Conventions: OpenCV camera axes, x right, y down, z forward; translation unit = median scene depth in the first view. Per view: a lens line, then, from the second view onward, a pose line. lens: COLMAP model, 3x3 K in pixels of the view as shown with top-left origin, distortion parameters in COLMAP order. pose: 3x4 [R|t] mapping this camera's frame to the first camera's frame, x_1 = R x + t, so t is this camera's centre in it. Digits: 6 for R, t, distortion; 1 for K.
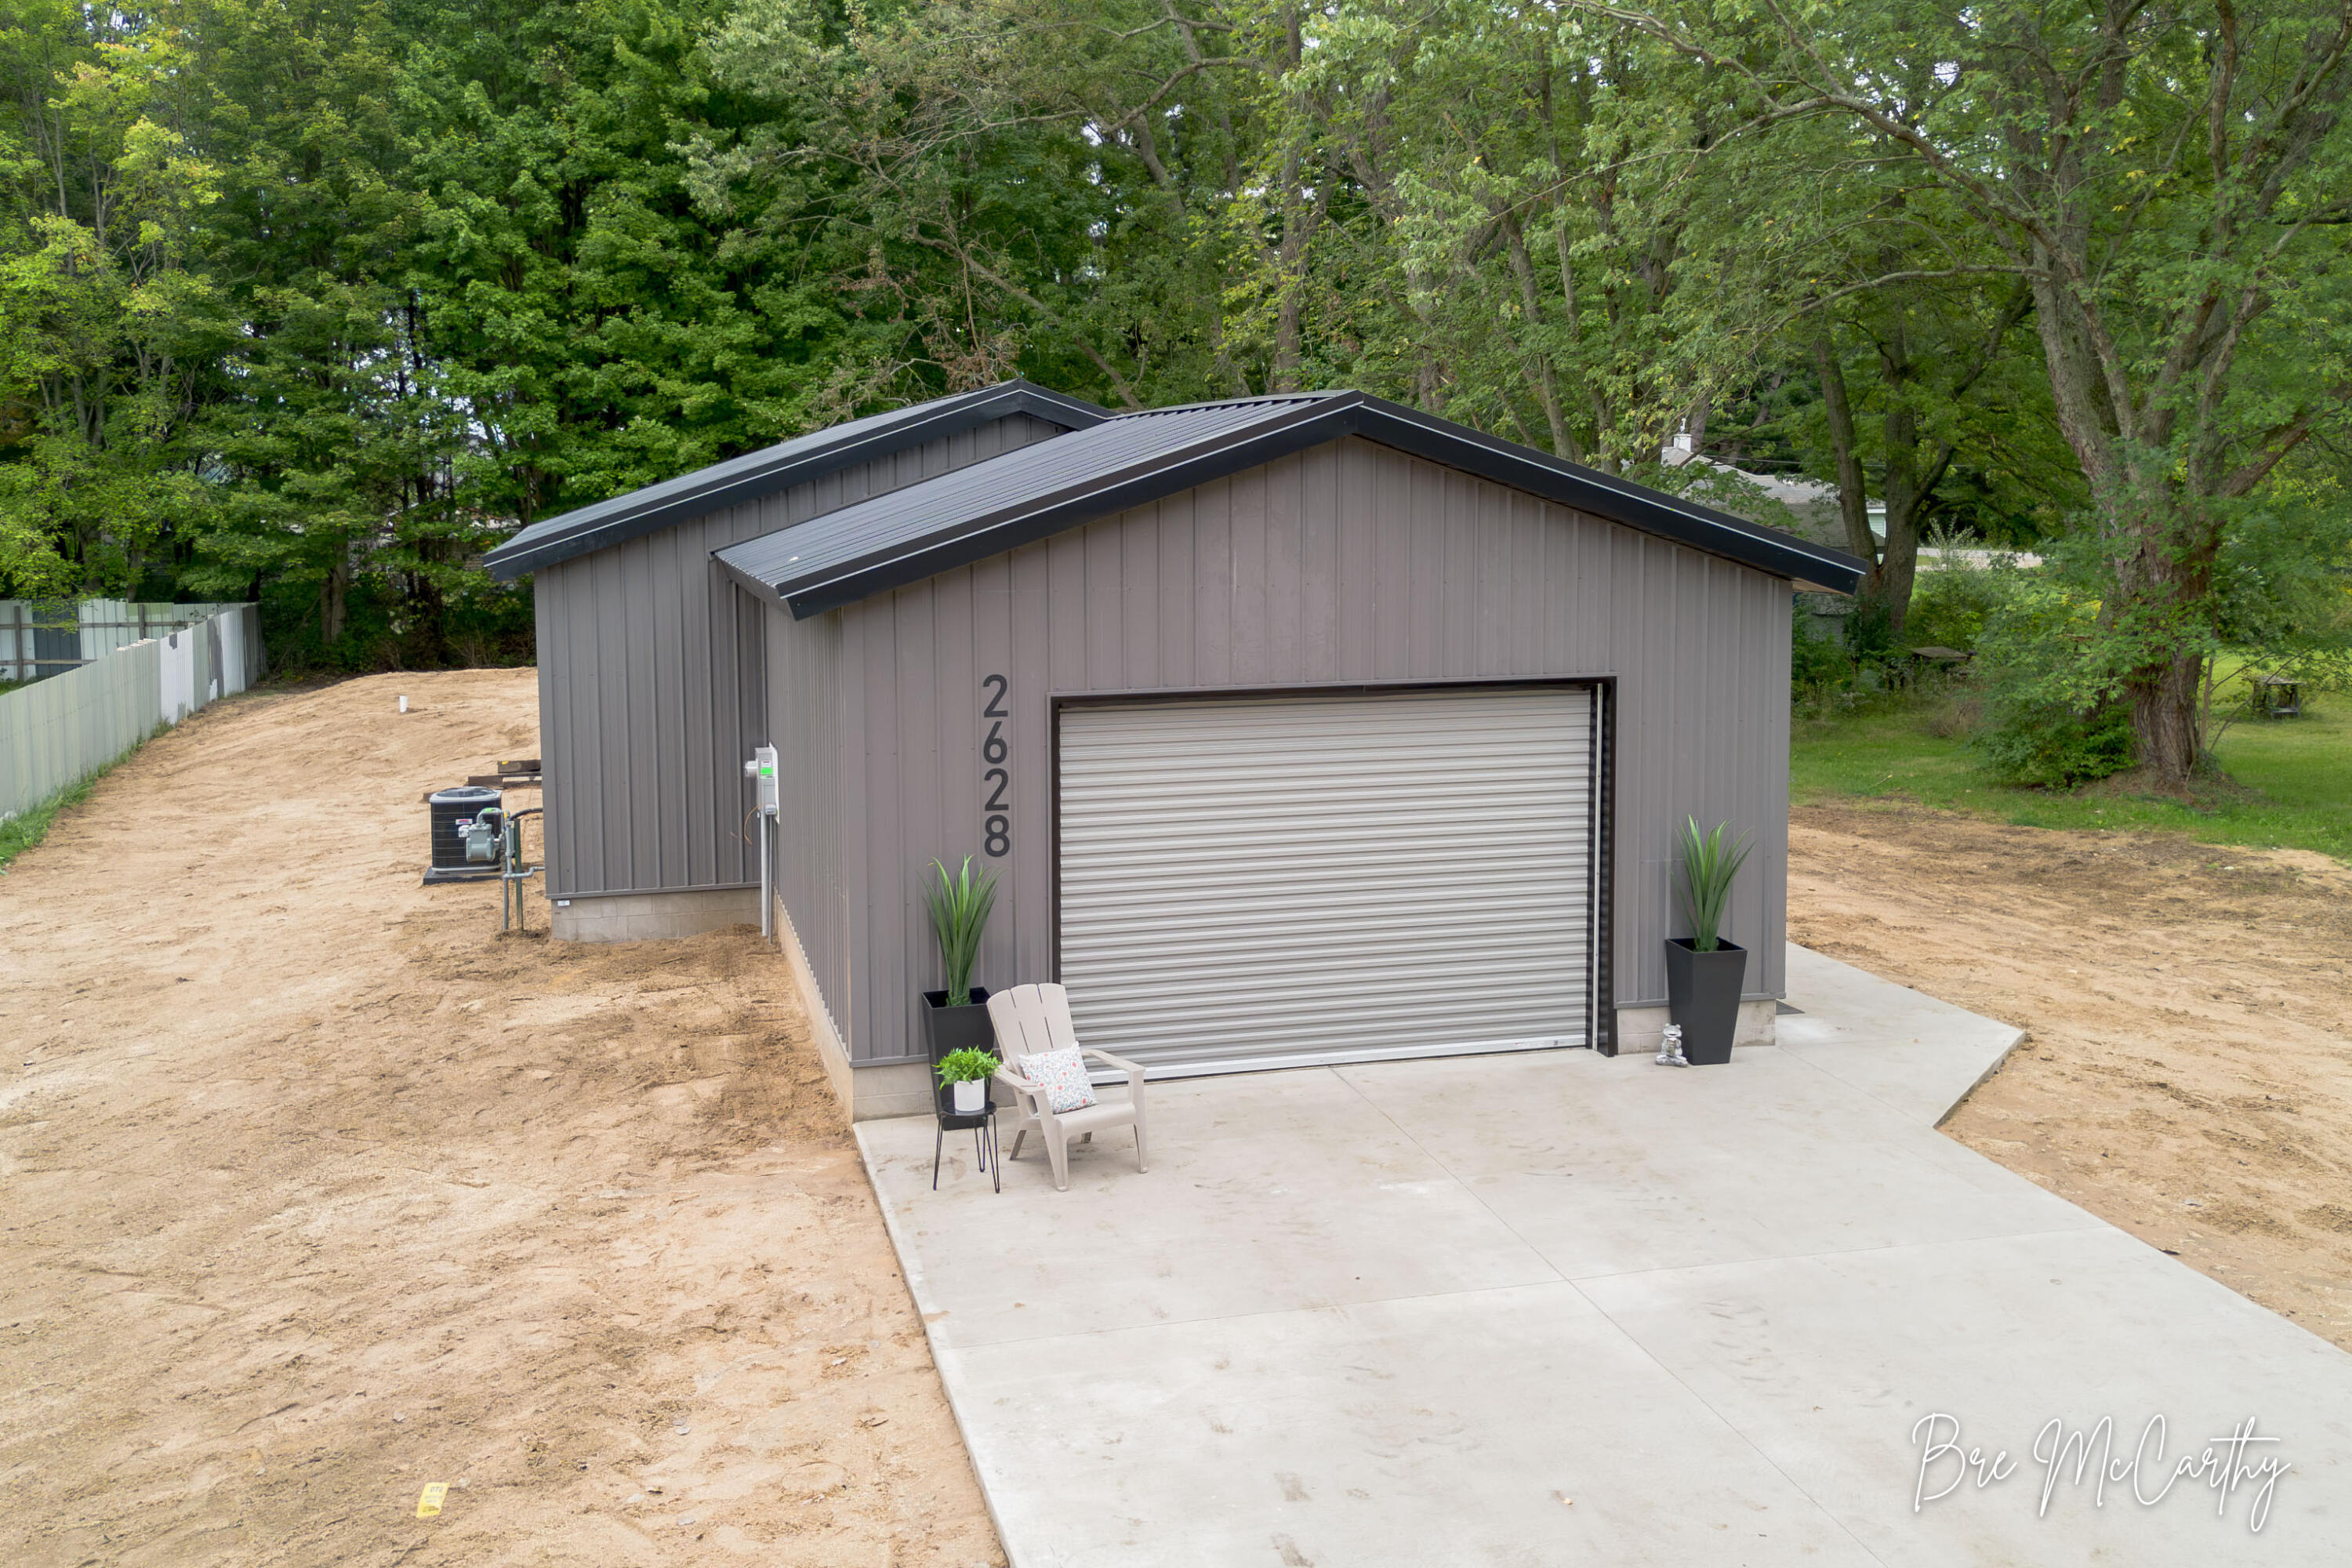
lens RADIAL K [[2162.9, 0, 1183.0], [0, 2162.9, 701.1], [0, 0, 1]] dist [0.045369, -0.017736]
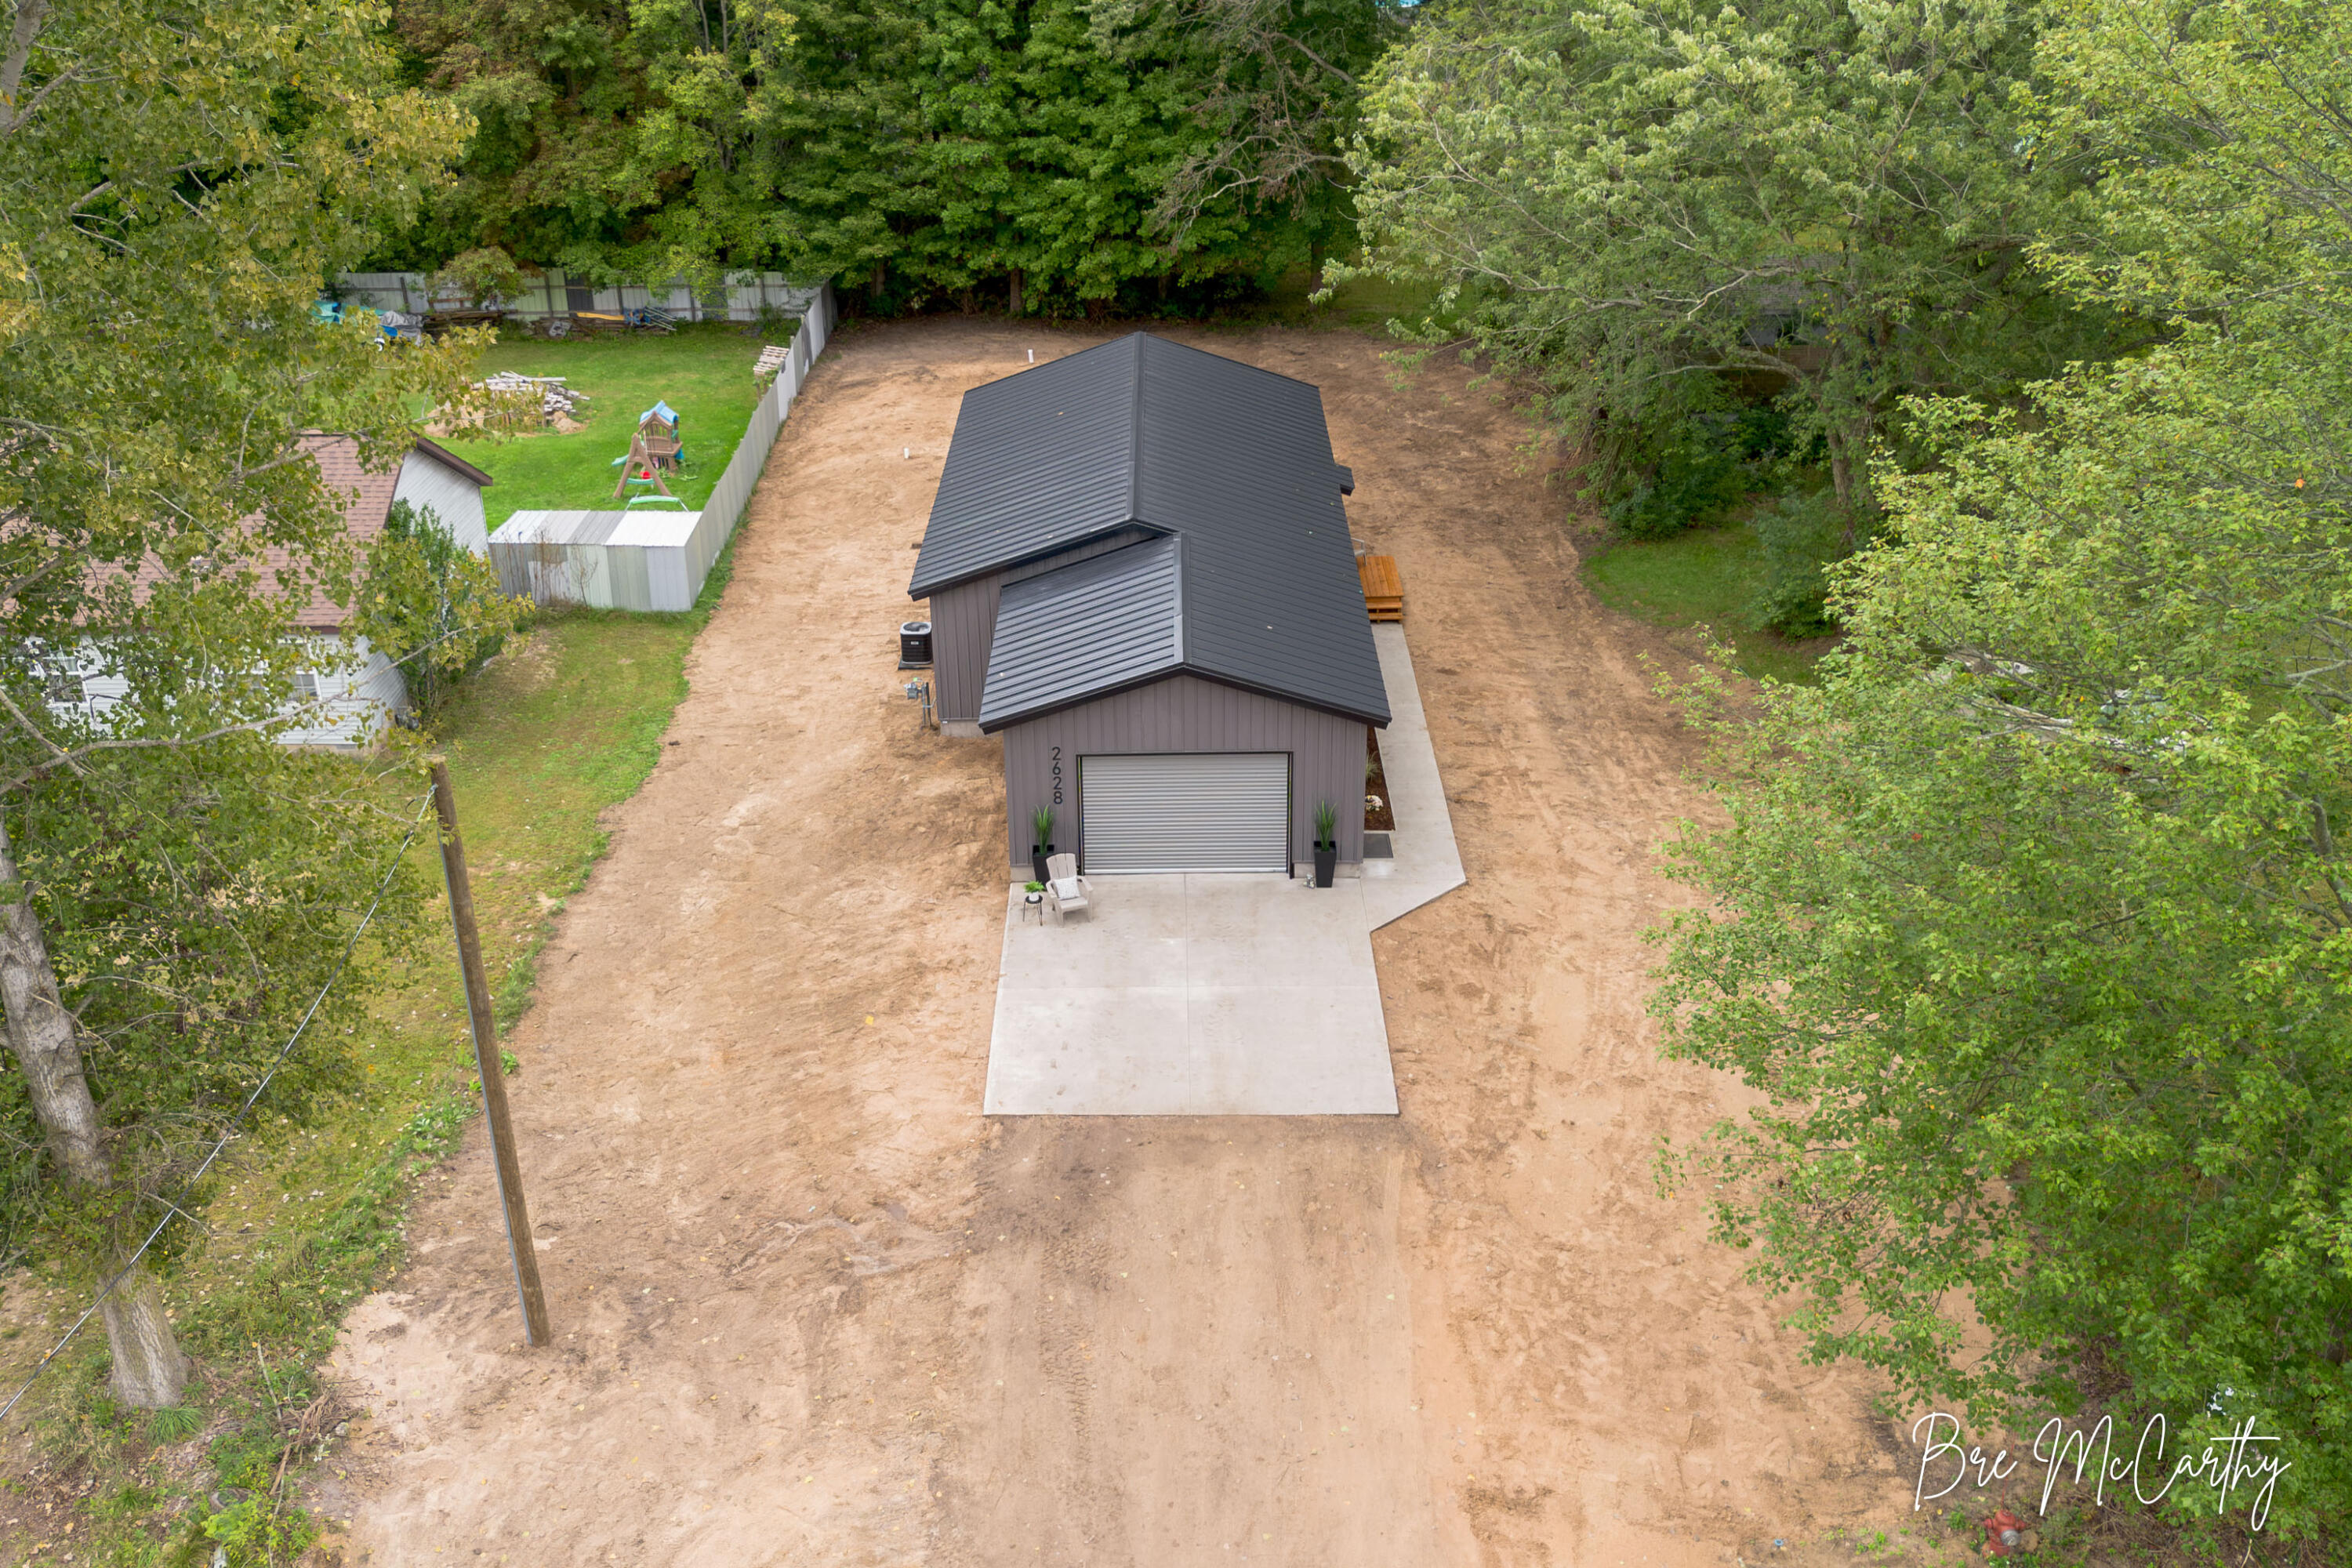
lens RADIAL K [[2123.4, 0, 1118.4], [0, 2123.4, 755.5], [0, 0, 1]] dist [0.156572, -0.442819]
pose [[0.960072, 0.108964, -0.257662, 0.538038], [-0.011005, 0.935024, 0.354413, -0.748781], [0.279538, -0.337426, 0.898889, -1.132094]]
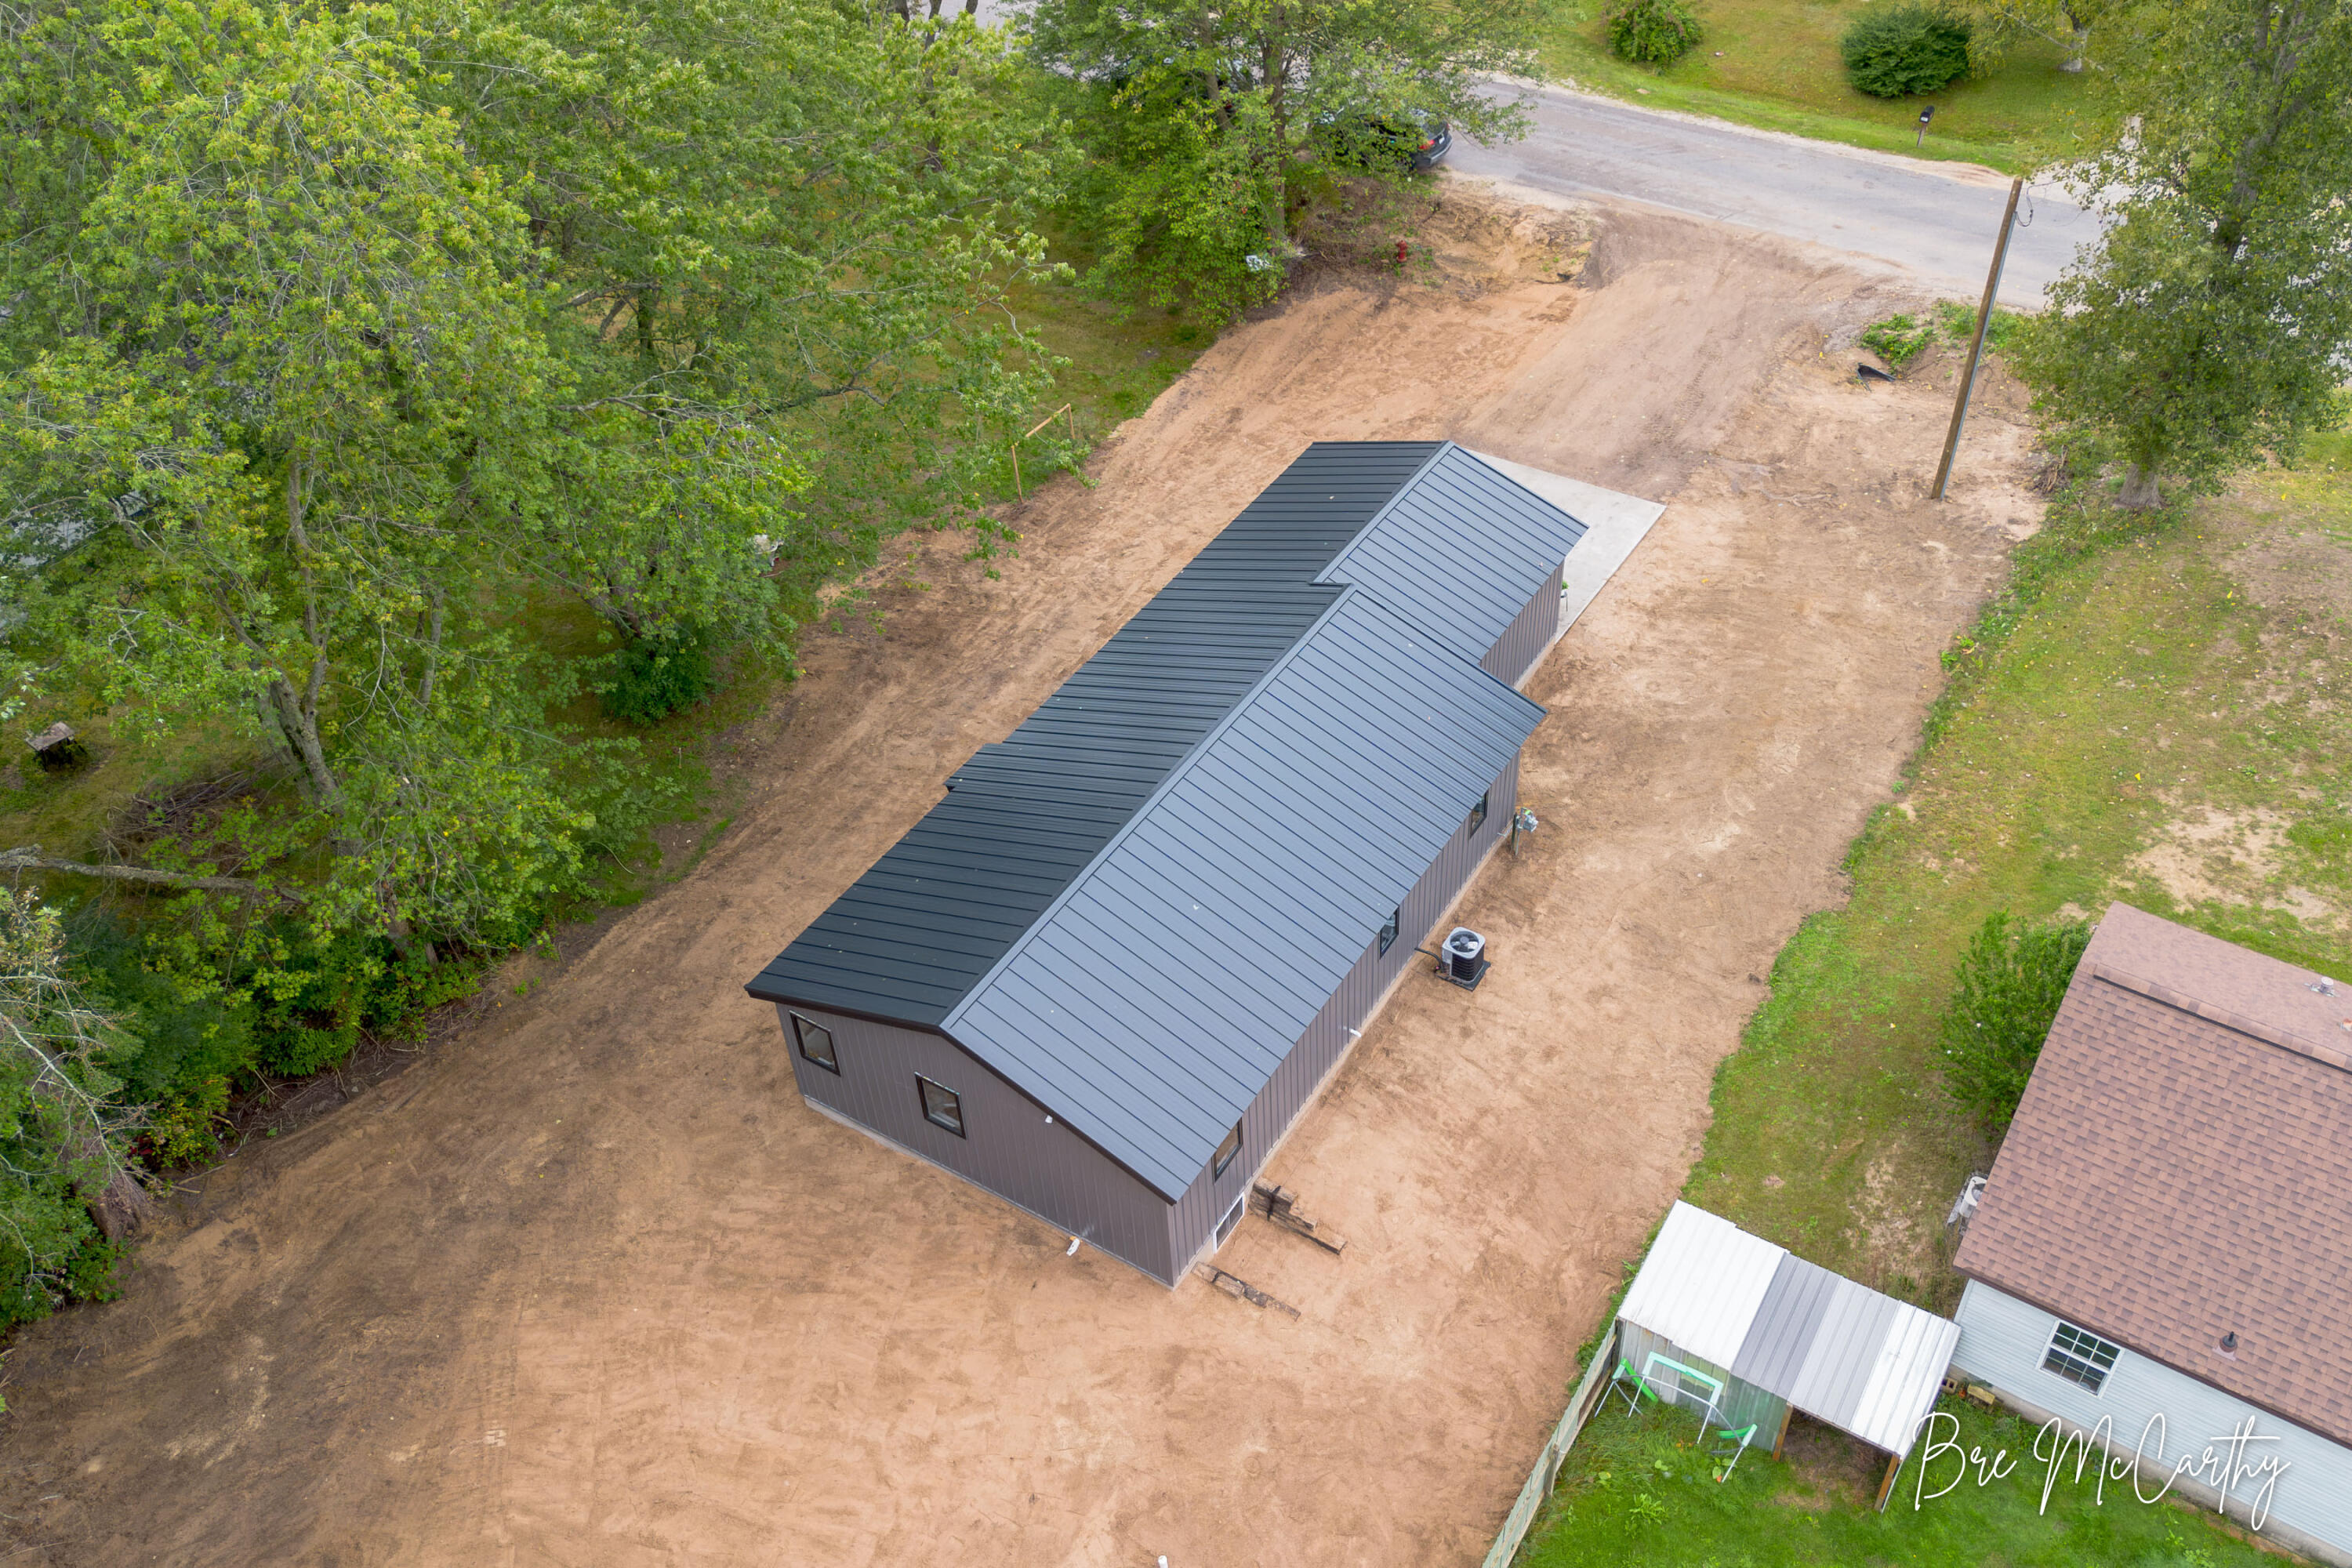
lens RADIAL K [[1977.4, 0, 1228.5], [0, 1977.4, 781.0], [0, 0, 1]] dist [0.029975, -0.006303]
pose [[-0.682743, -0.468244, 0.560901, -1.378157], [0.110605, 0.692585, 0.712806, -1.650971], [-0.722239, 0.548702, -0.421067, 2.271467]]
